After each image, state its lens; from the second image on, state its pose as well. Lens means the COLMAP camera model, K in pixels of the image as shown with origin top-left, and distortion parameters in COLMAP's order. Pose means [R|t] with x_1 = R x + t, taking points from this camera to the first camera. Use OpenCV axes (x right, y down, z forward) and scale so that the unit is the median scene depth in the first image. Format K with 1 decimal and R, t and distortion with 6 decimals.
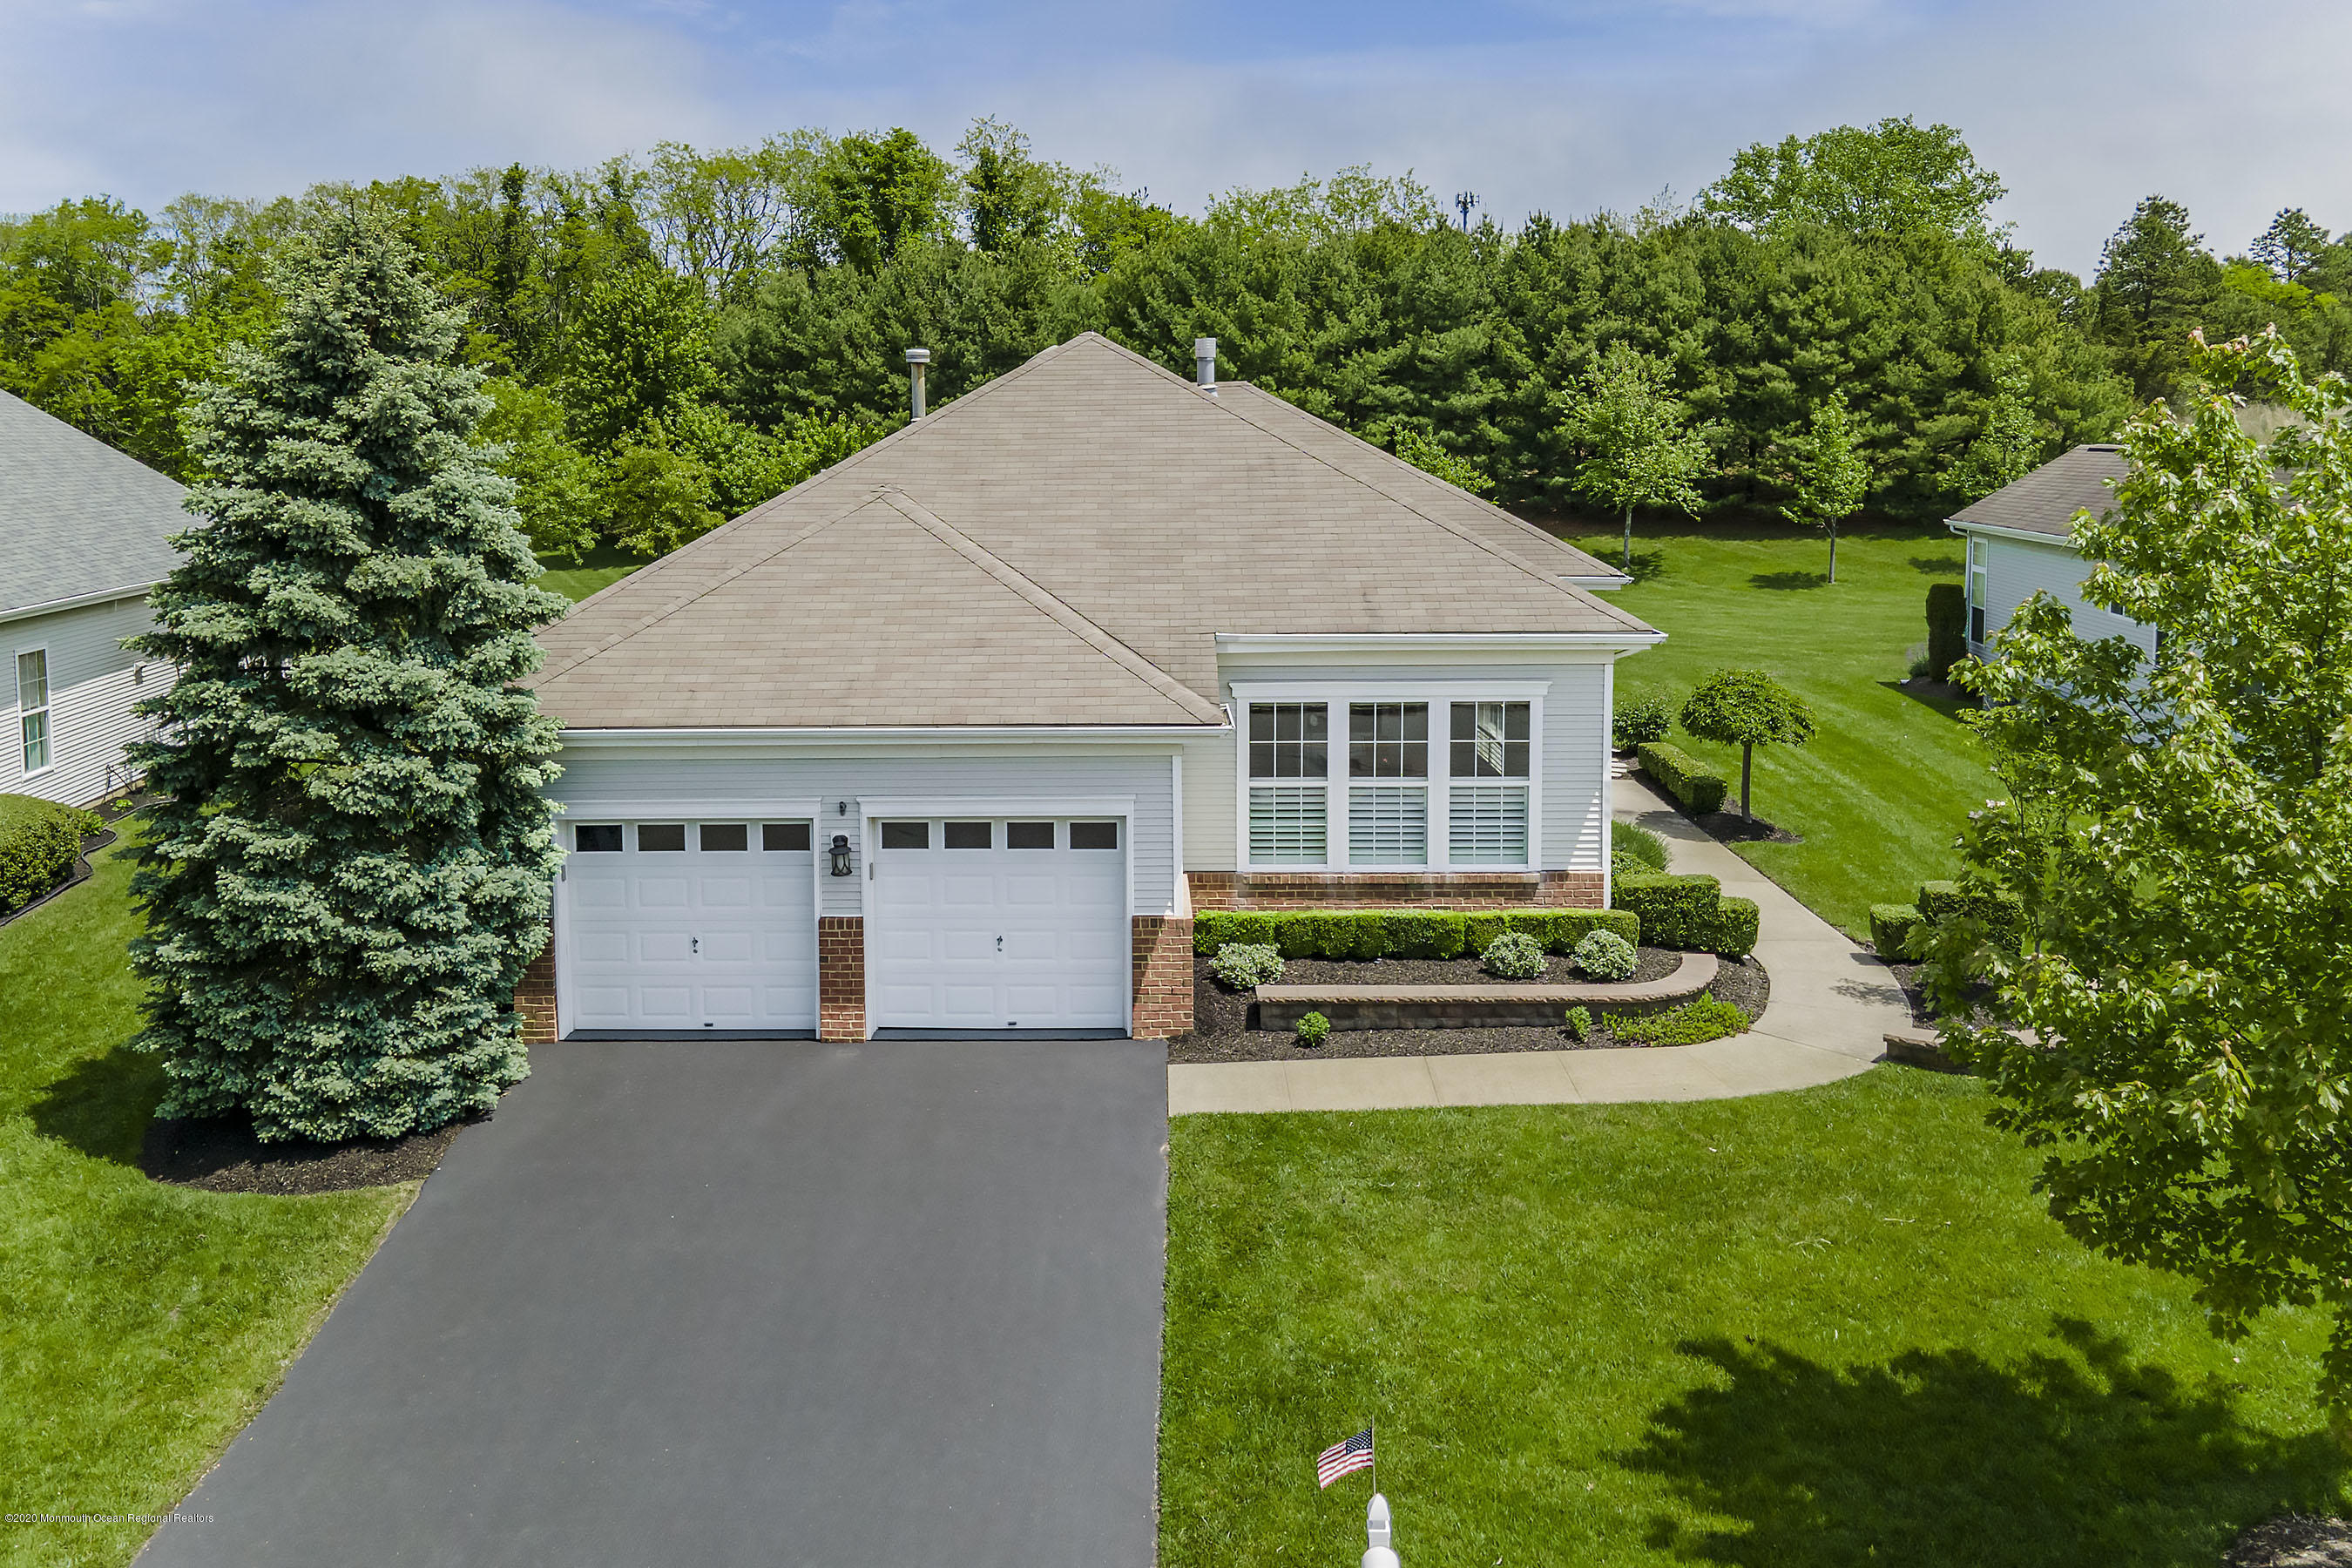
lens RADIAL K [[1661.0, 0, 1180.7], [0, 1661.0, 671.0], [0, 0, 1]] dist [-0.020946, 0.038499]
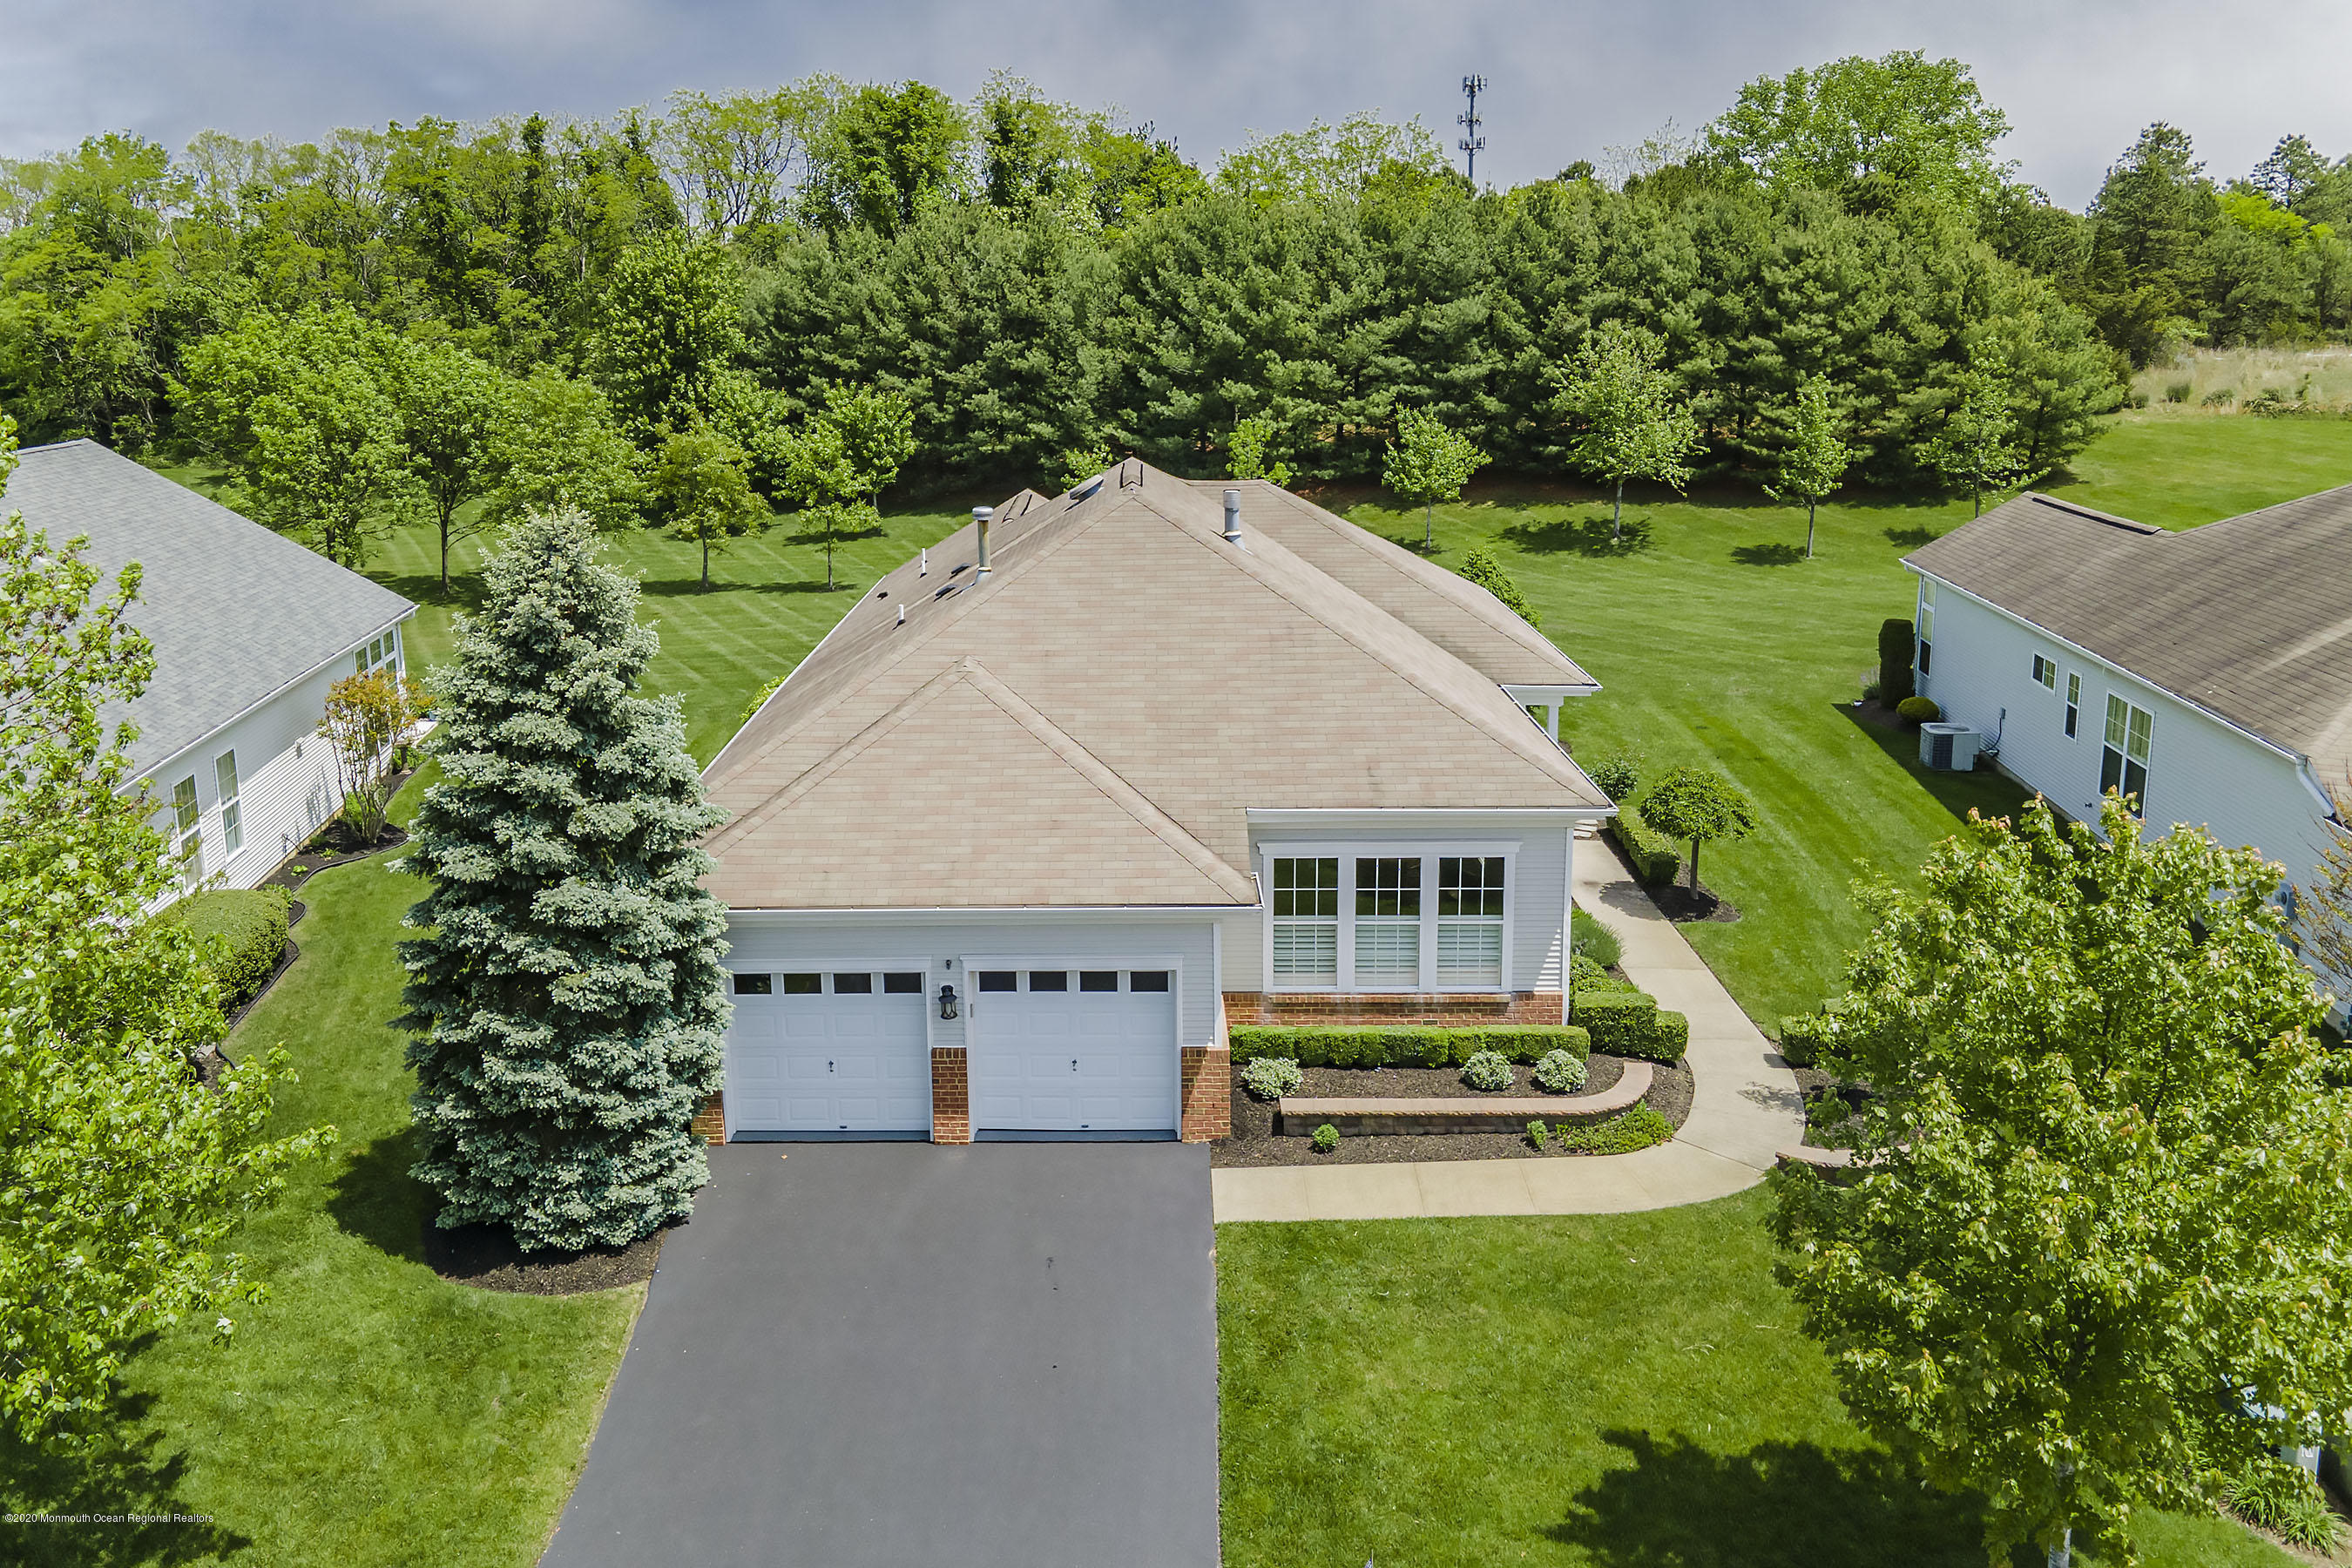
lens RADIAL K [[1574.4, 0, 1176.0], [0, 1574.4, 784.0], [0, 0, 1]] dist [-0.013402, 0.025467]
pose [[0.999944, -0.003797, -0.009922, -0.020218], [0.004855, 0.994040, 0.108912, -0.174379], [0.009449, -0.108954, 0.994002, -0.153480]]
